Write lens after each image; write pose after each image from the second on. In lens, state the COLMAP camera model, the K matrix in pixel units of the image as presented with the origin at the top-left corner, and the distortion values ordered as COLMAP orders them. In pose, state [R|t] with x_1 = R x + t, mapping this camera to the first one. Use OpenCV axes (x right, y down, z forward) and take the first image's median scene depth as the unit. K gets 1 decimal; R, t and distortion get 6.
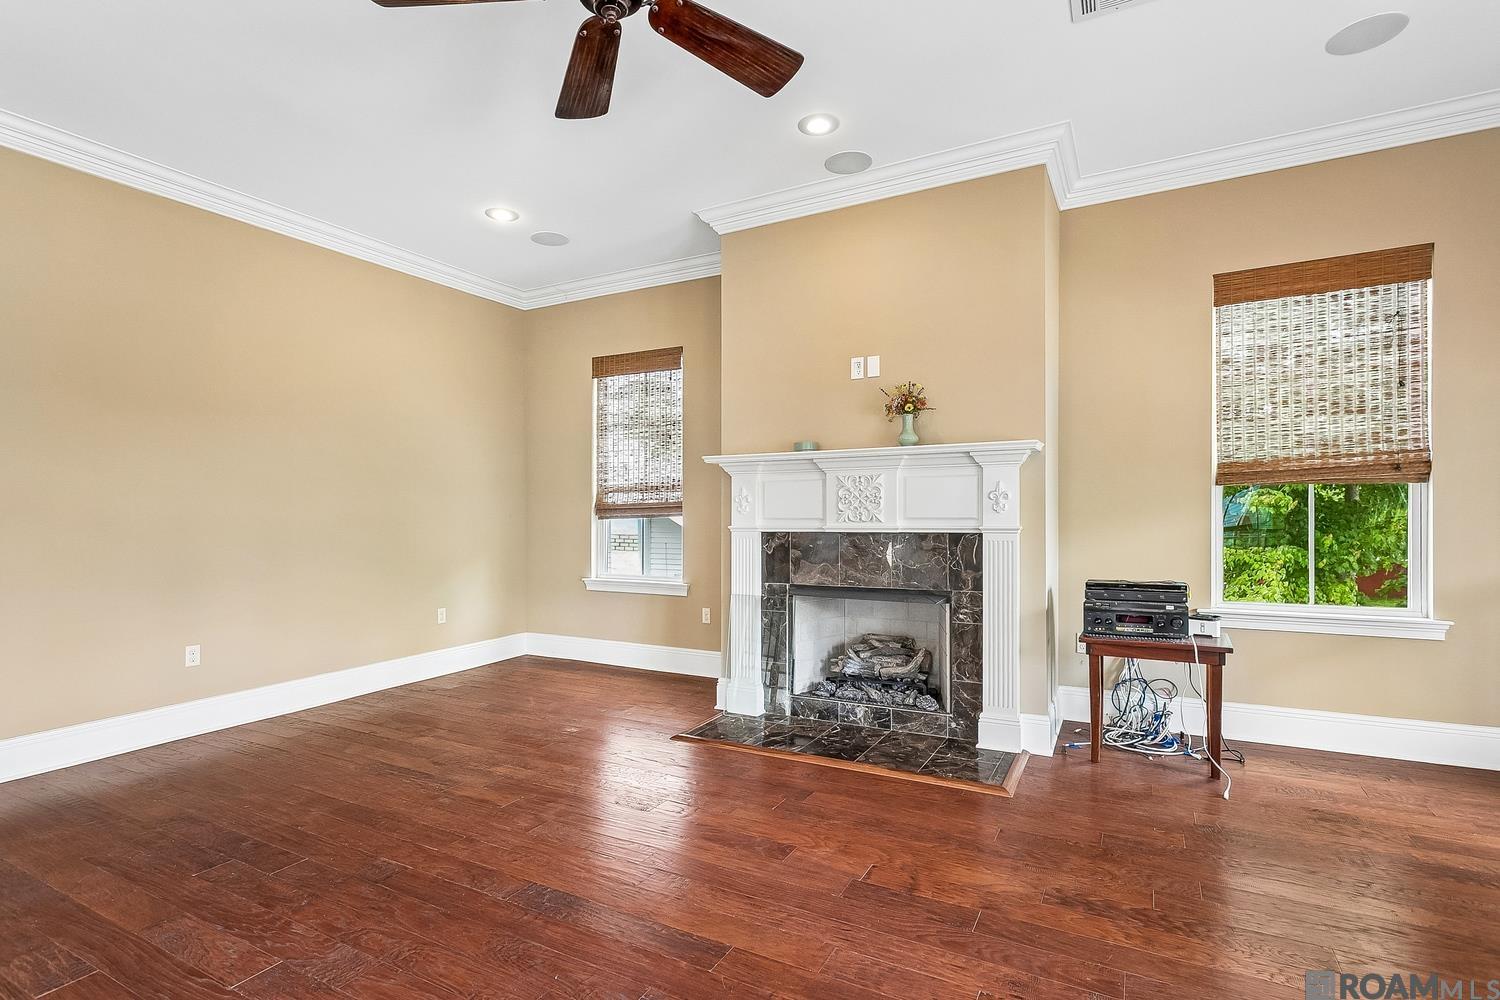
lens RADIAL K [[726.9, 0, 750.4], [0, 726.9, 521.5], [0, 0, 1]] dist [-0.001665, 0.000205]
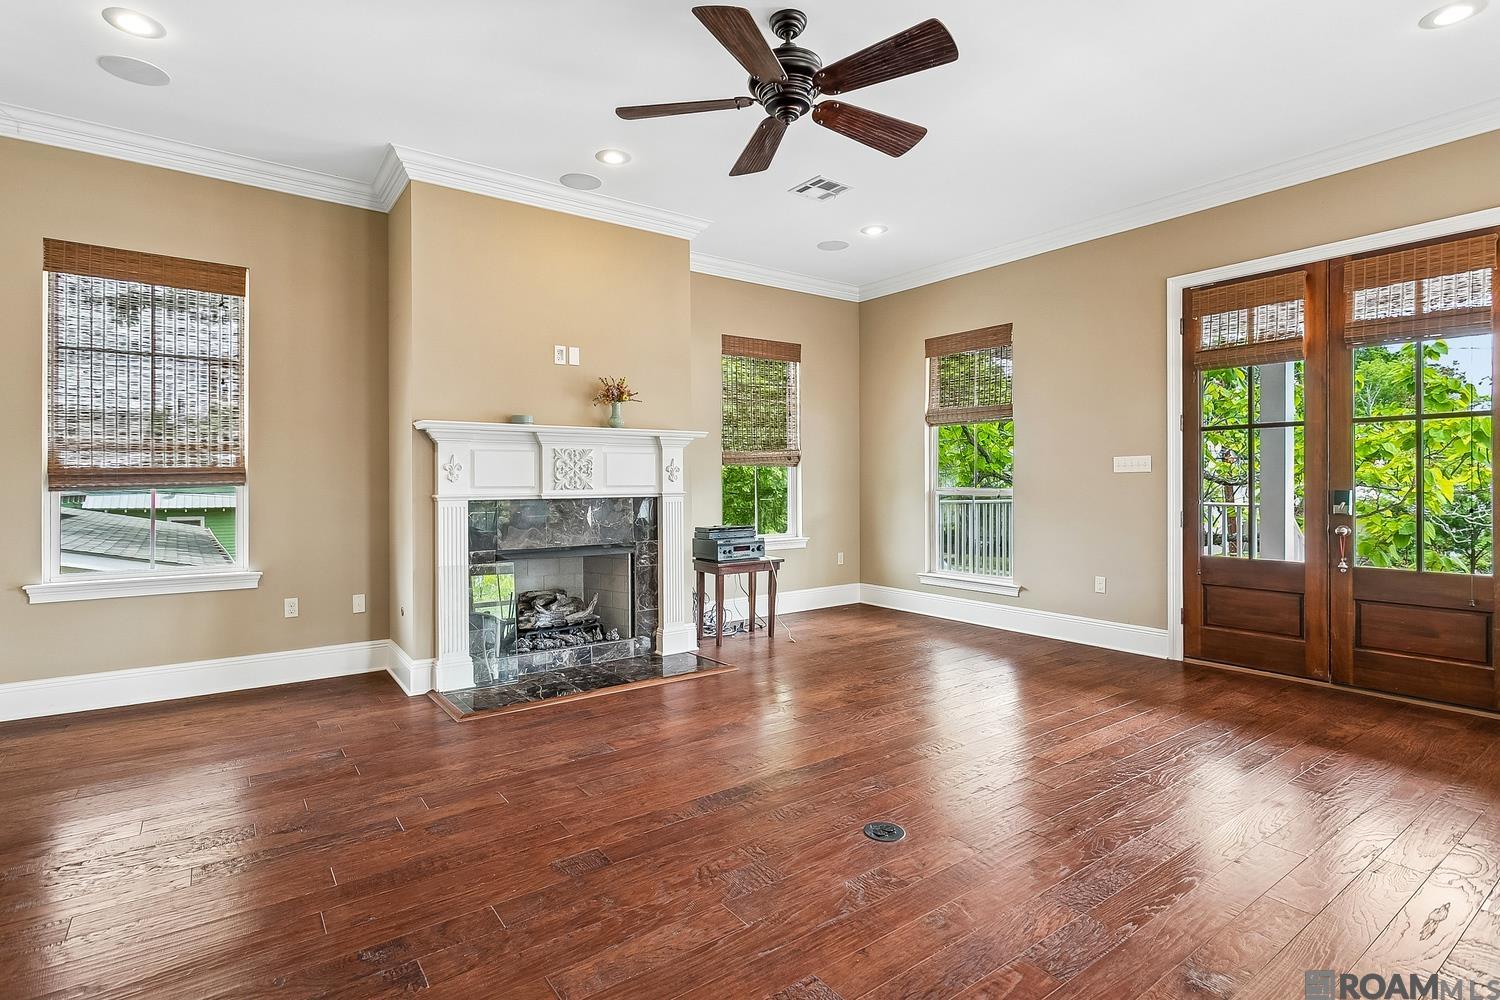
lens RADIAL K [[731.8, 0, 748.2], [0, 731.8, 481.6], [0, 0, 1]] dist [-0.000604, -0.000084]
pose [[0.429385, 0.004906, 0.903108, -0.787930], [0.012253, 0.999862, -0.011257, 0.004863], [-0.903038, 0.015899, 0.429266, 0.250589]]
